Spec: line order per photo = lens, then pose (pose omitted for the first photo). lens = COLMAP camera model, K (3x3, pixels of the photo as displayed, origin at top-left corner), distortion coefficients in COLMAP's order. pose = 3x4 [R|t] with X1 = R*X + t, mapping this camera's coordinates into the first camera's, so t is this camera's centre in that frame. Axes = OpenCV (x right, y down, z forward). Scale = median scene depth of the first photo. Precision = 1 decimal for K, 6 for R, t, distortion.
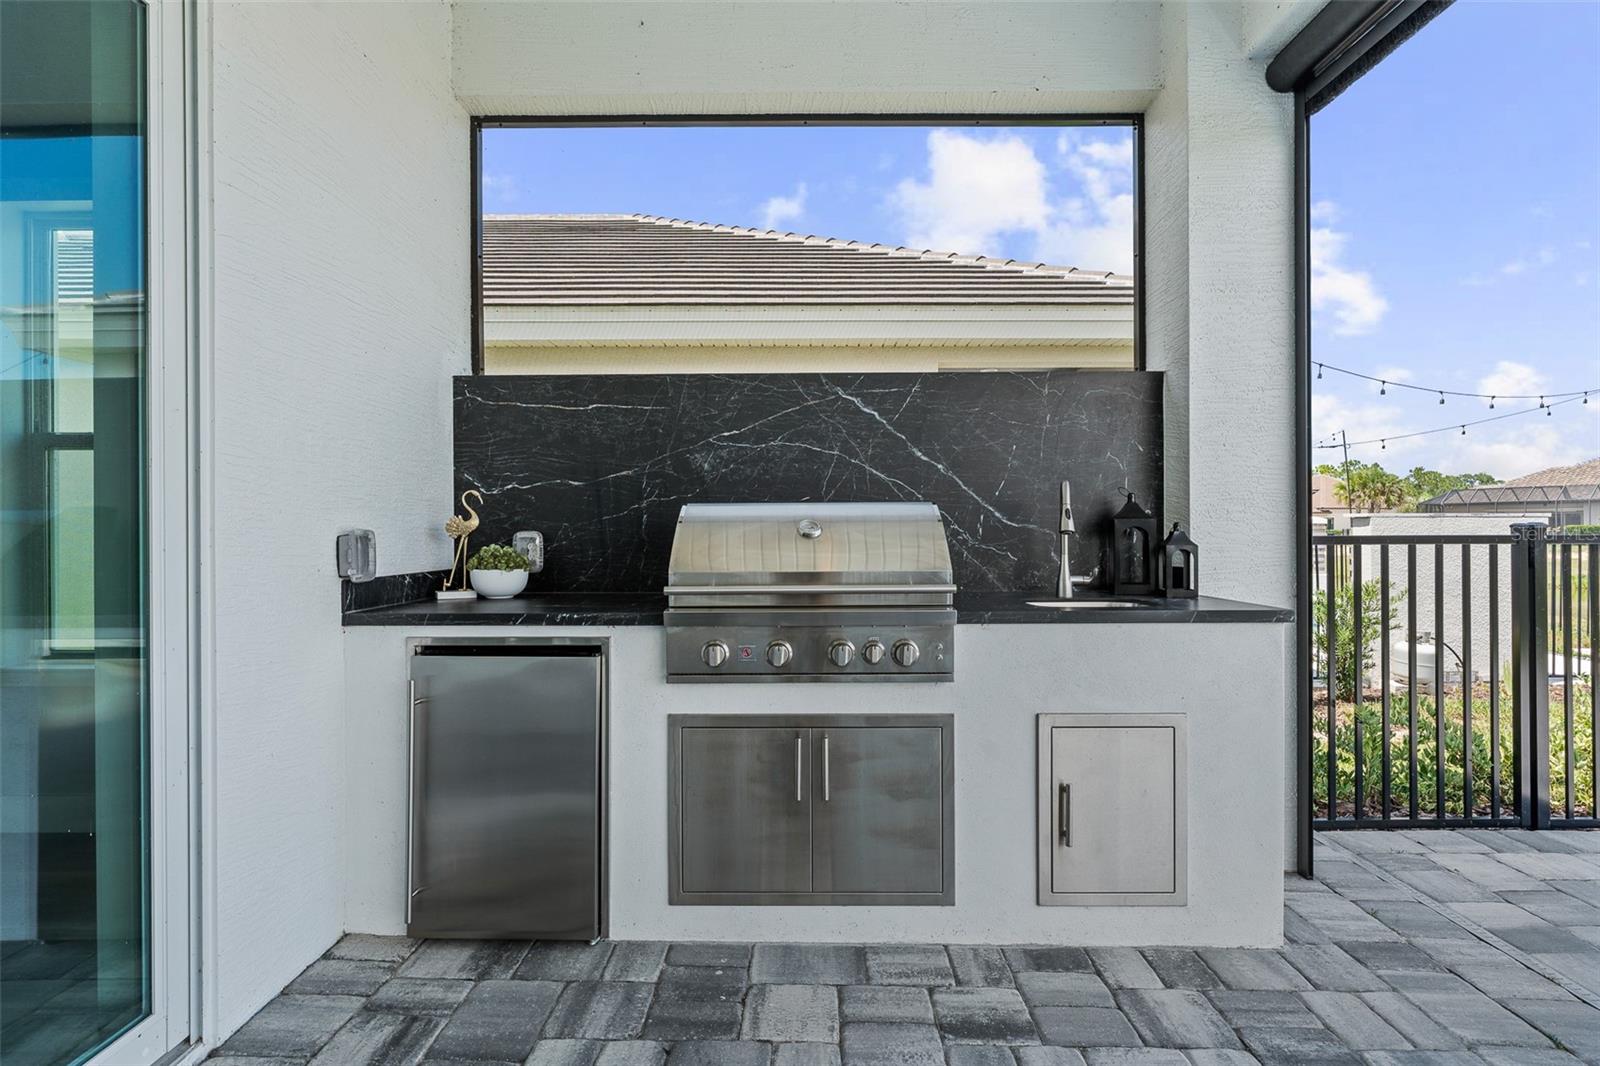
lens RADIAL K [[816.3, 0, 791.4], [0, 816.3, 533.0], [0, 0, 1]] dist [-0.001193, 0.000198]
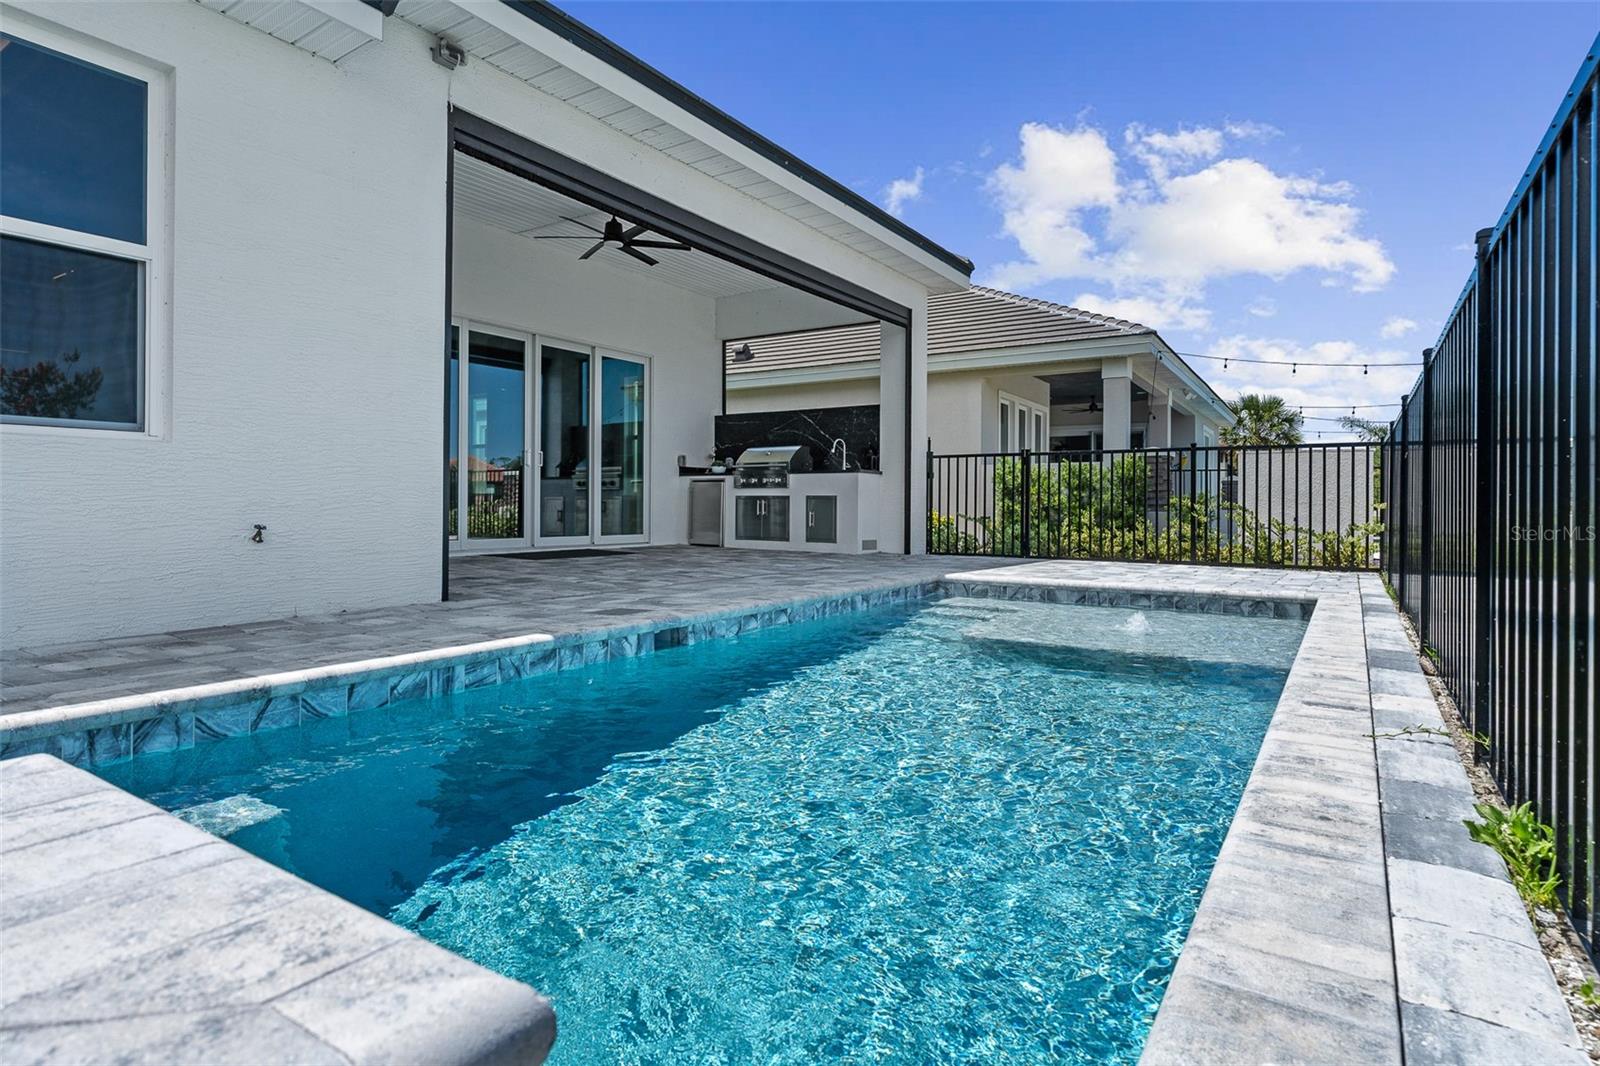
lens RADIAL K [[845.0, 0, 798.3], [0, 845.0, 505.7], [0, 0, 1]] dist [-0.004155, -0.001135]
pose [[0.839273, 0.010348, -0.543612, 2.507222], [-0.011159, 0.999936, 0.001805, 0.255015], [0.543596, 0.004551, 0.839334, -2.529609]]
